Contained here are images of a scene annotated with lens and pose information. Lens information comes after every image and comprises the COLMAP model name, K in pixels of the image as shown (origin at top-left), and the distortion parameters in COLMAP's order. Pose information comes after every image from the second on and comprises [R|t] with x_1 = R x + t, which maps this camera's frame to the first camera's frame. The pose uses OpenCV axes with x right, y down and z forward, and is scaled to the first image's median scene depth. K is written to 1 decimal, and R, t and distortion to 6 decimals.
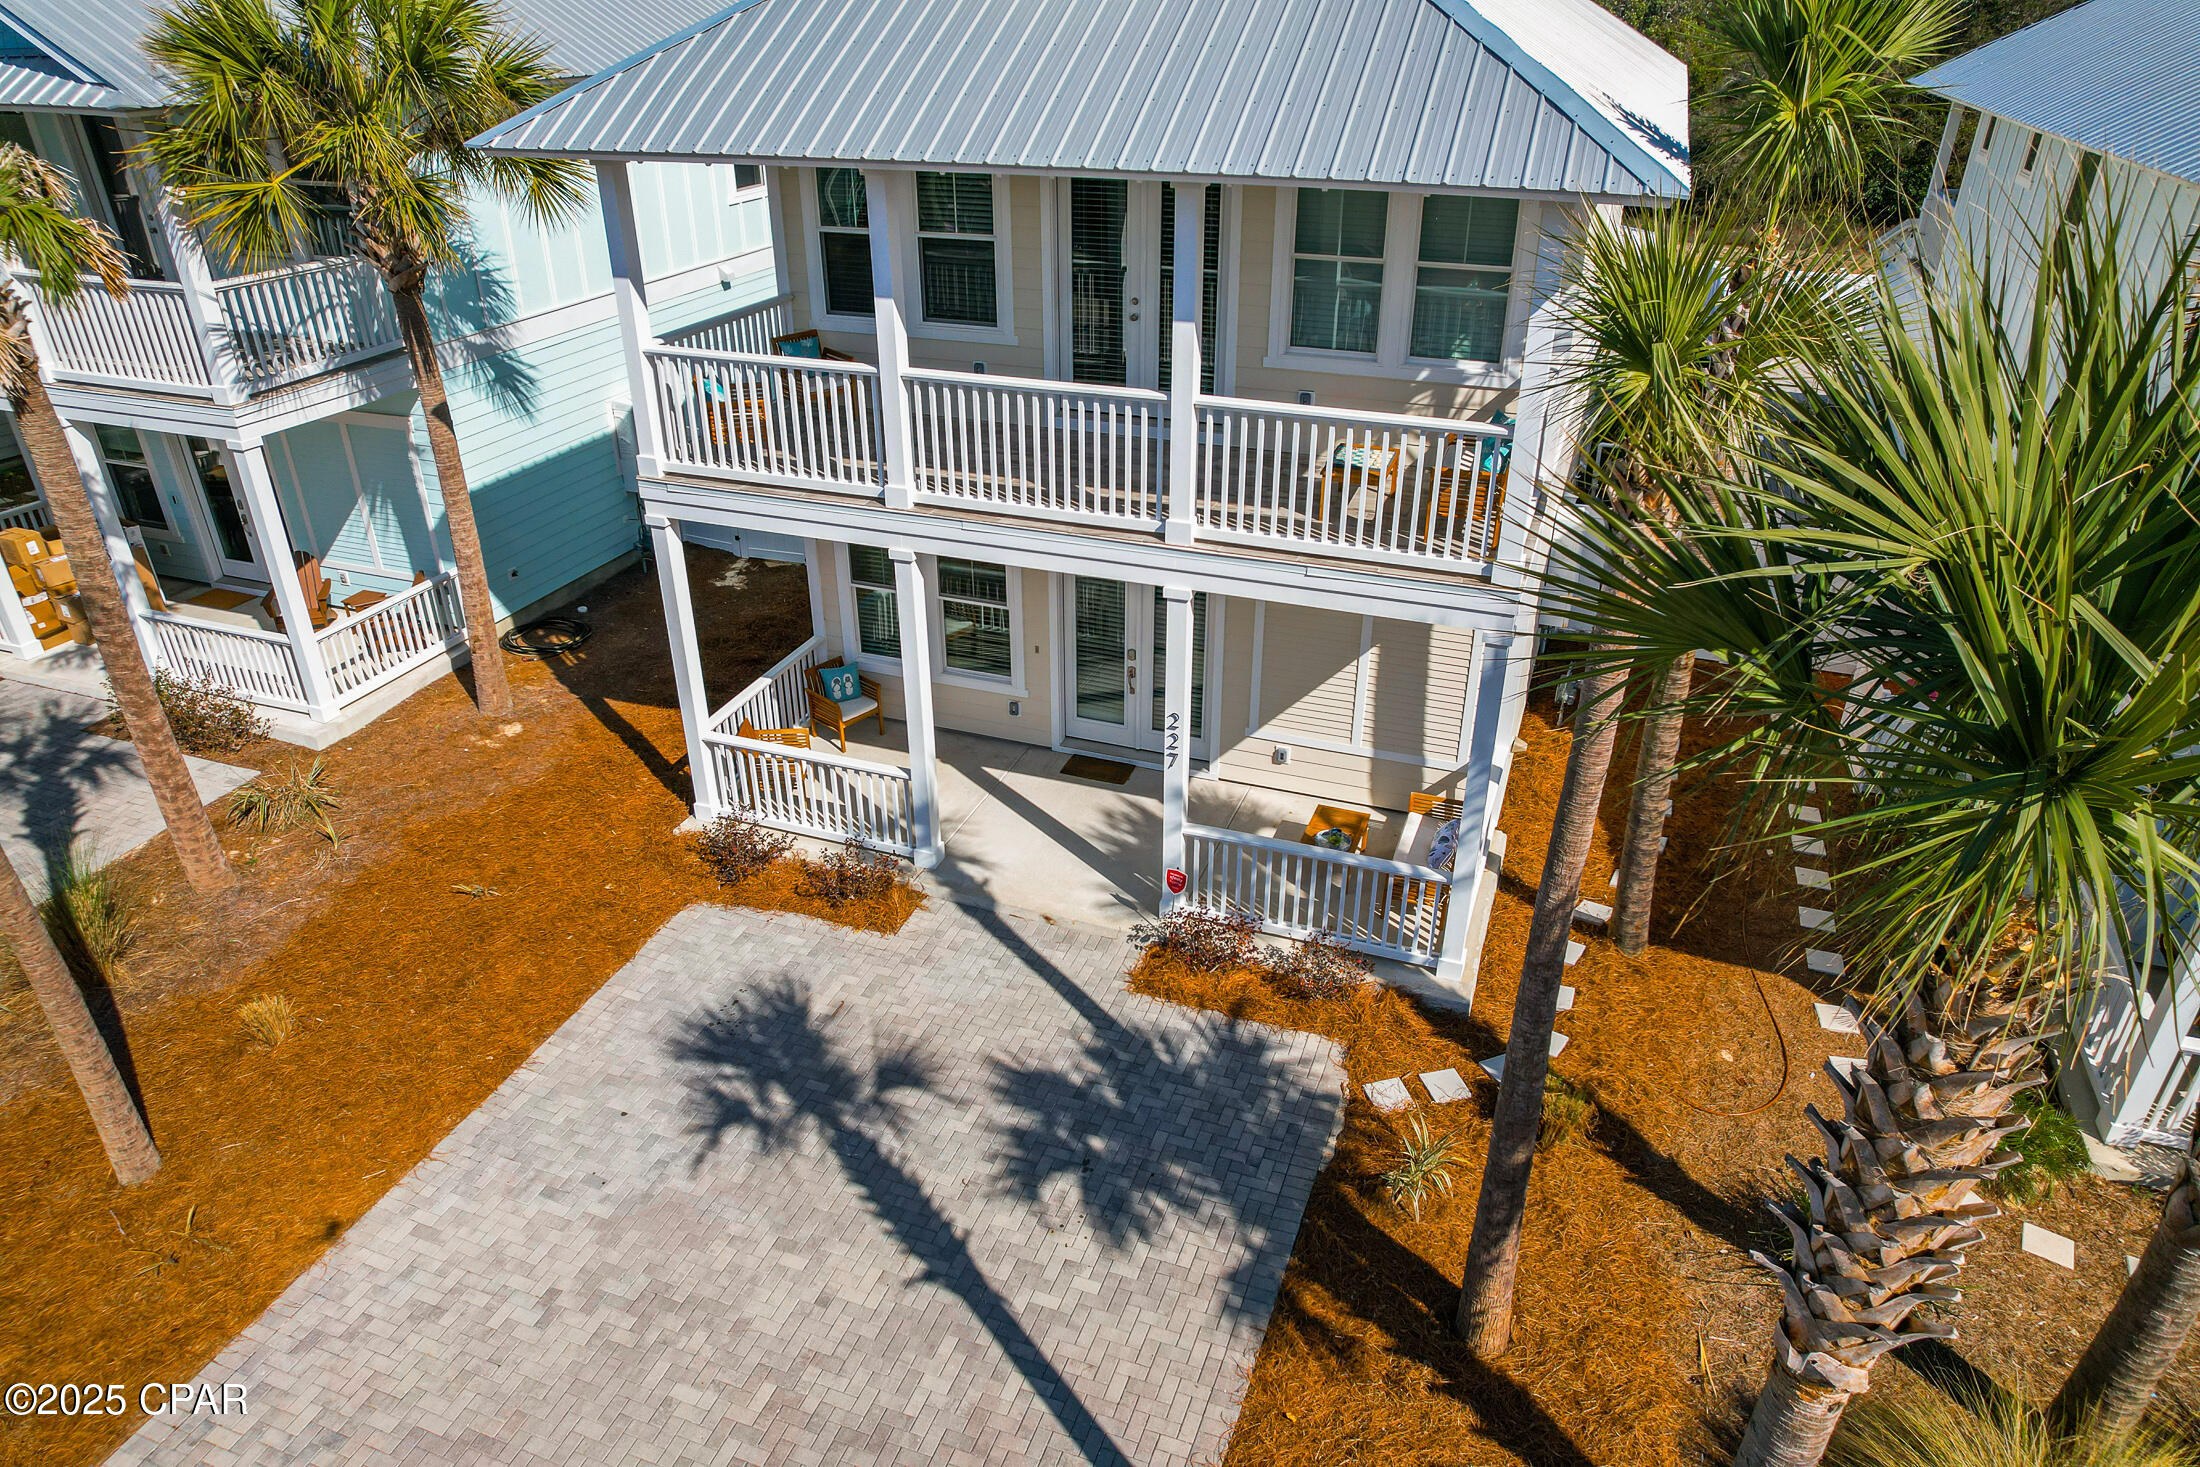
lens RADIAL K [[1402.6, 0, 1101.4], [0, 1402.6, 750.4], [0, 0, 1]] dist [-0.075488, 0.061374]
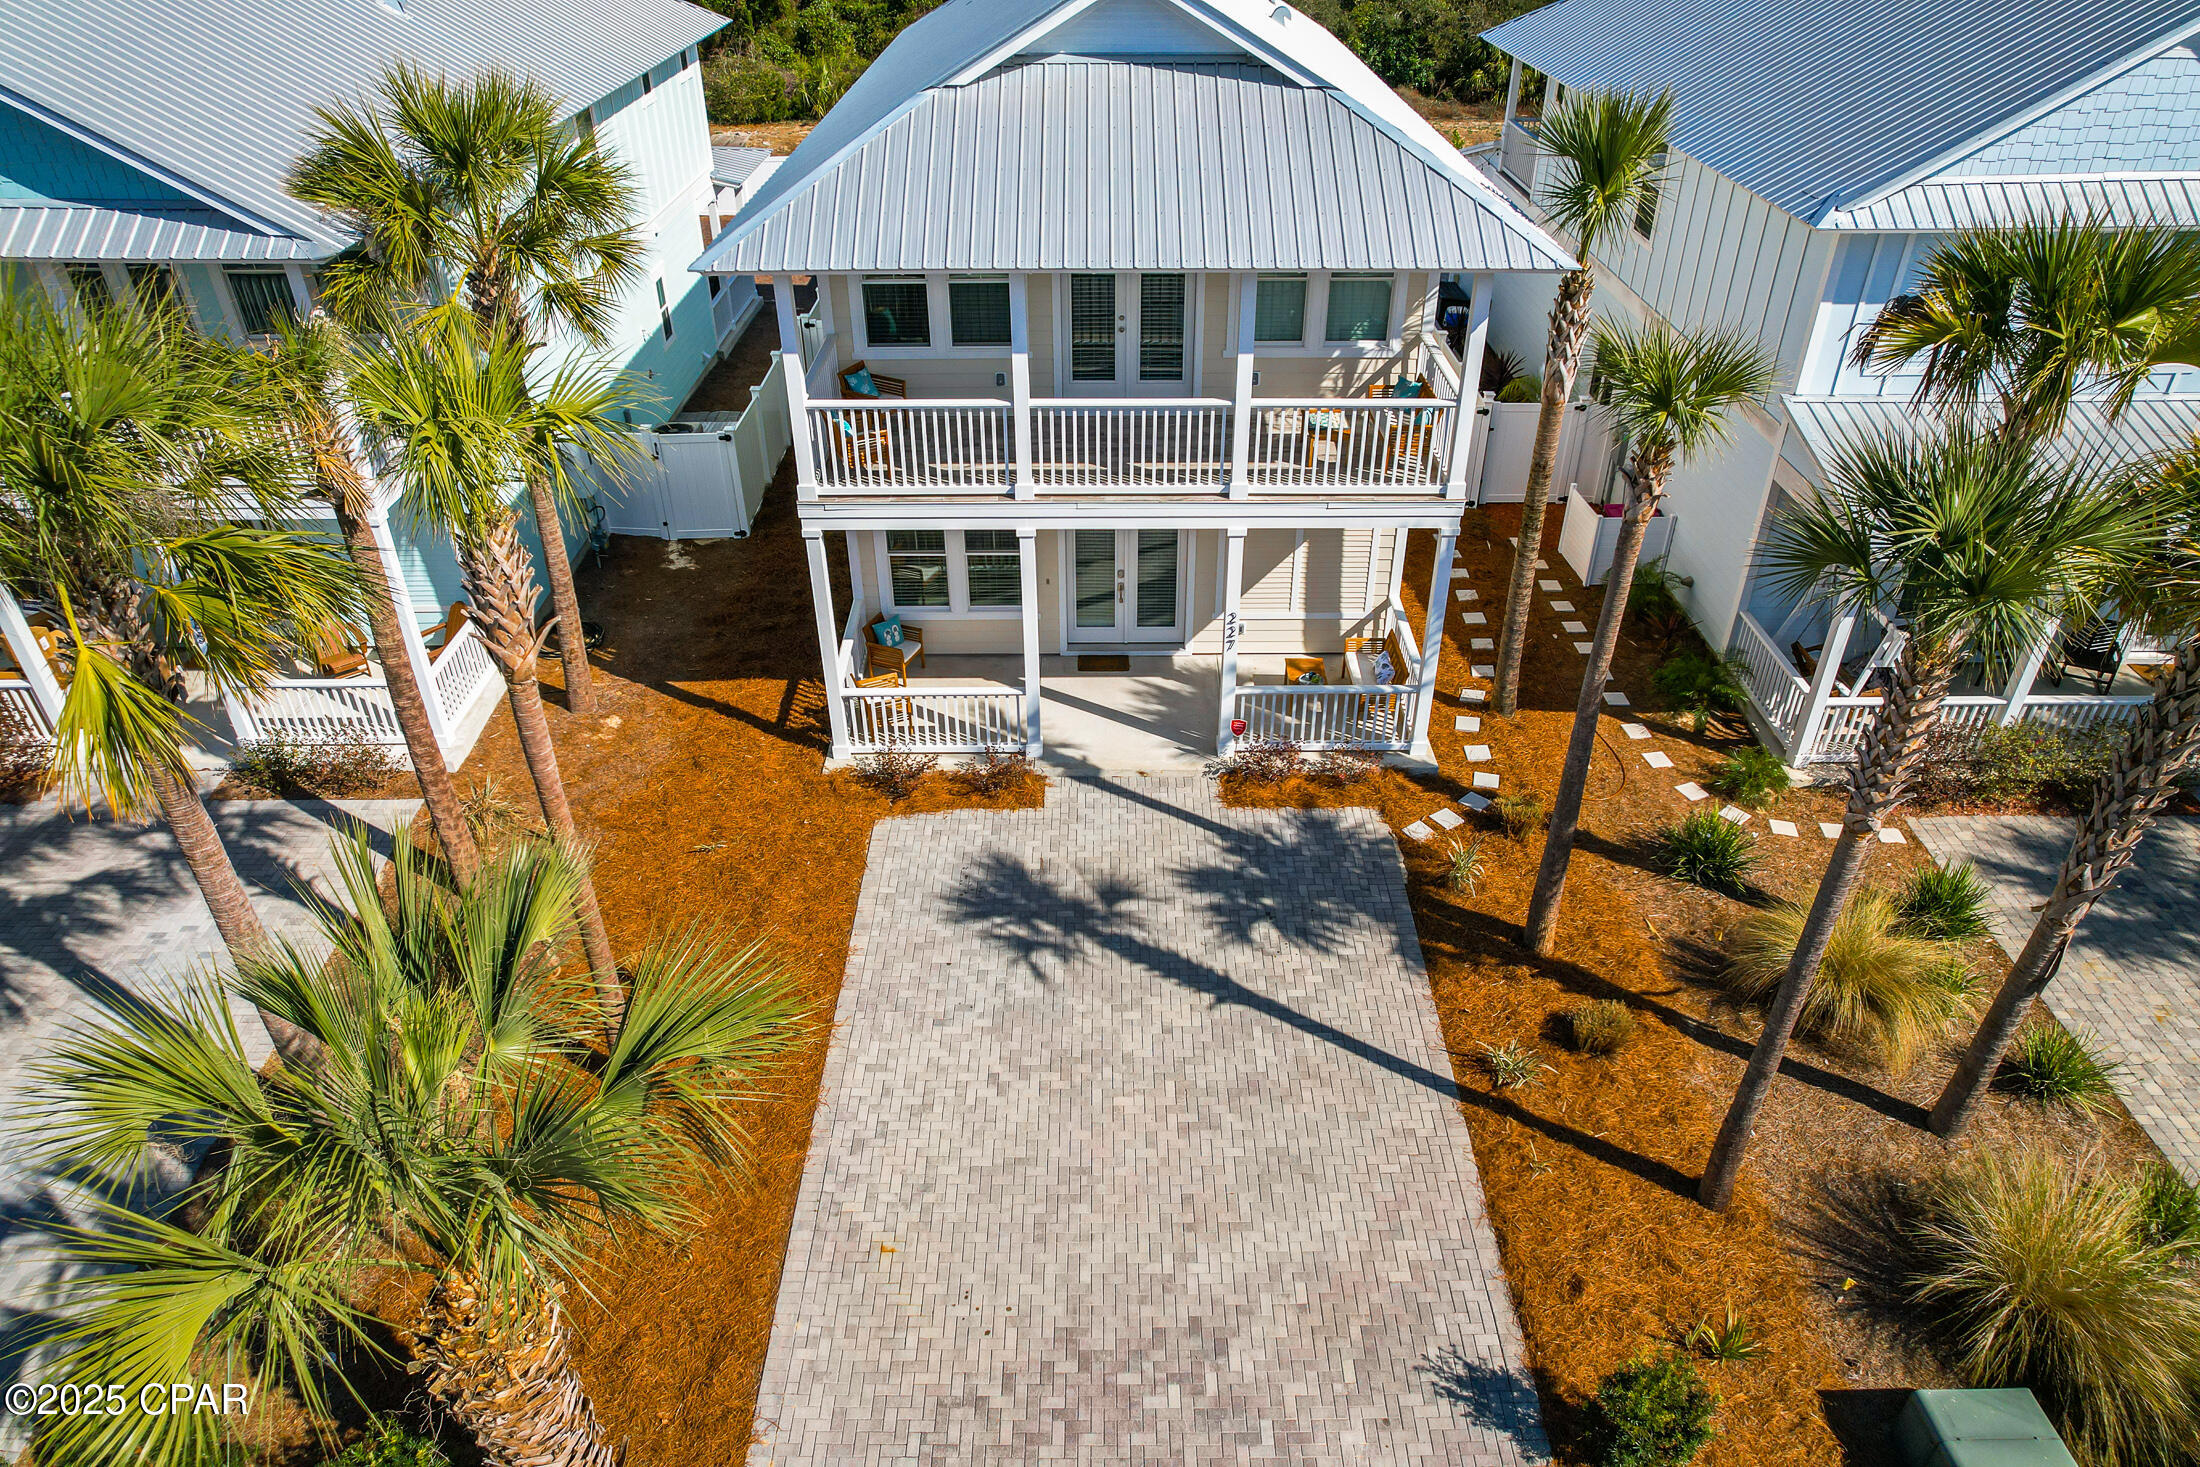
lens RADIAL K [[1402.6, 0, 1101.4], [0, 1402.6, 750.4], [0, 0, 1]] dist [-0.075488, 0.061374]
pose [[0.935896, -0.200158, 0.289890, -0.521424], [0.171703, 0.977721, 0.120745, -0.085452], [-0.307599, -0.063229, 0.949413, -0.344259]]
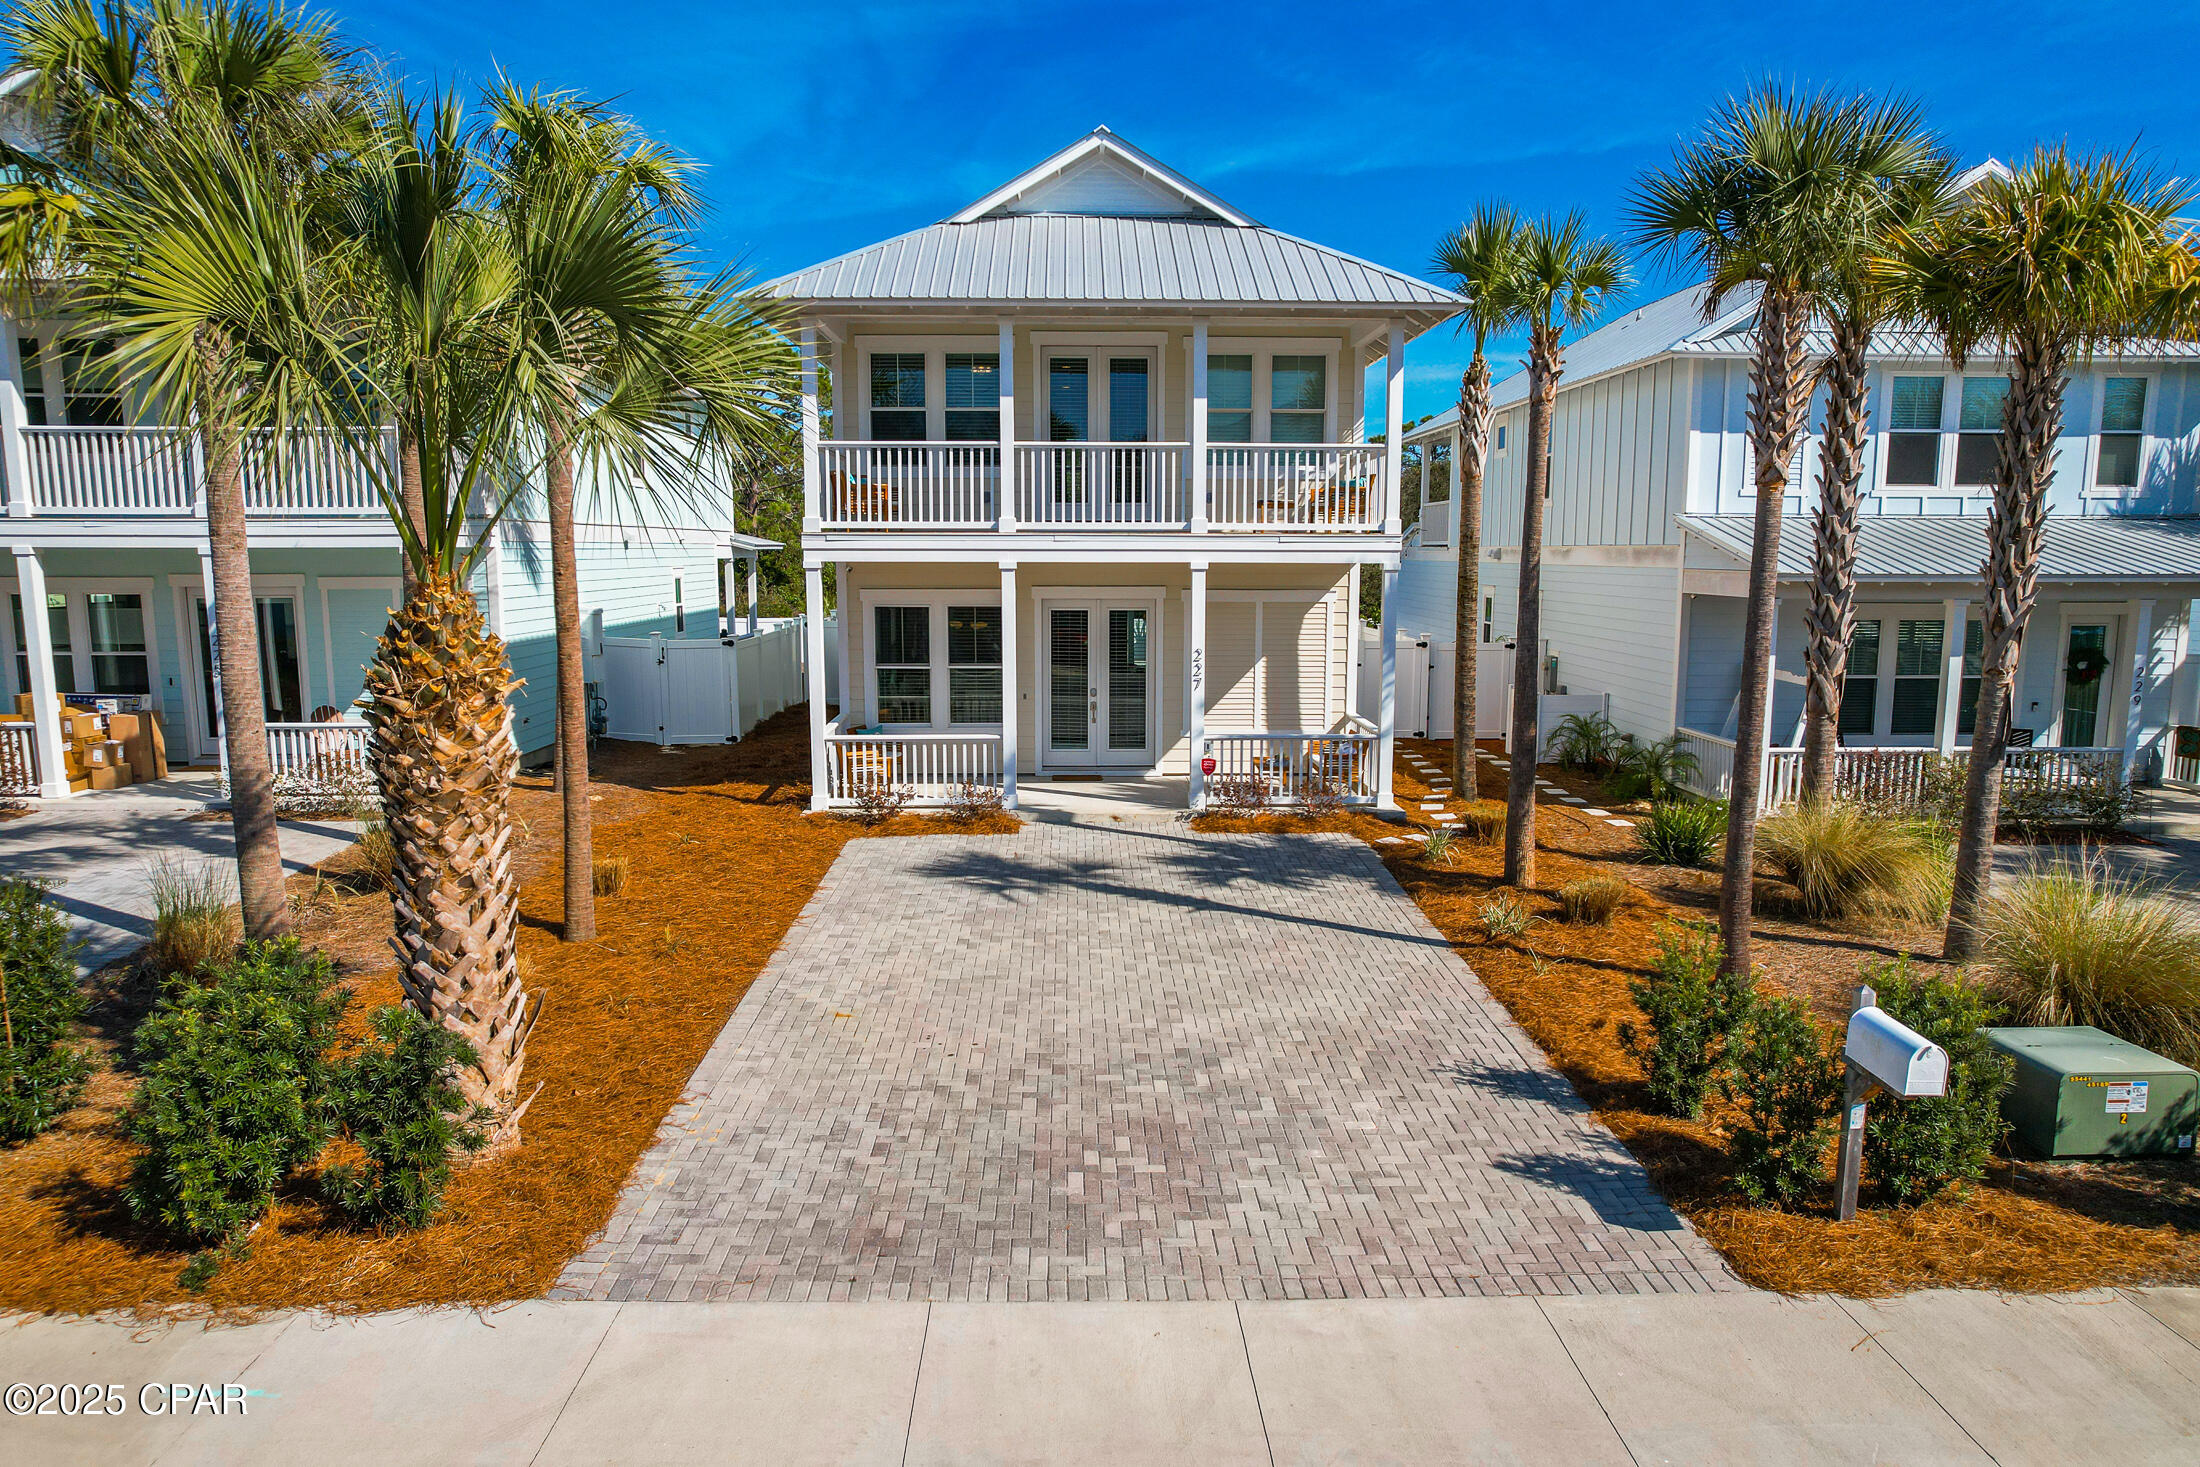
lens RADIAL K [[1402.6, 0, 1101.4], [0, 1402.6, 750.4], [0, 0, 1]] dist [-0.075488, 0.061374]
pose [[0.928289, -0.050502, 0.368415, -0.623788], [0.176412, 0.931959, -0.316751, 0.549783], [-0.327351, 0.359030, 0.874036, -0.285197]]
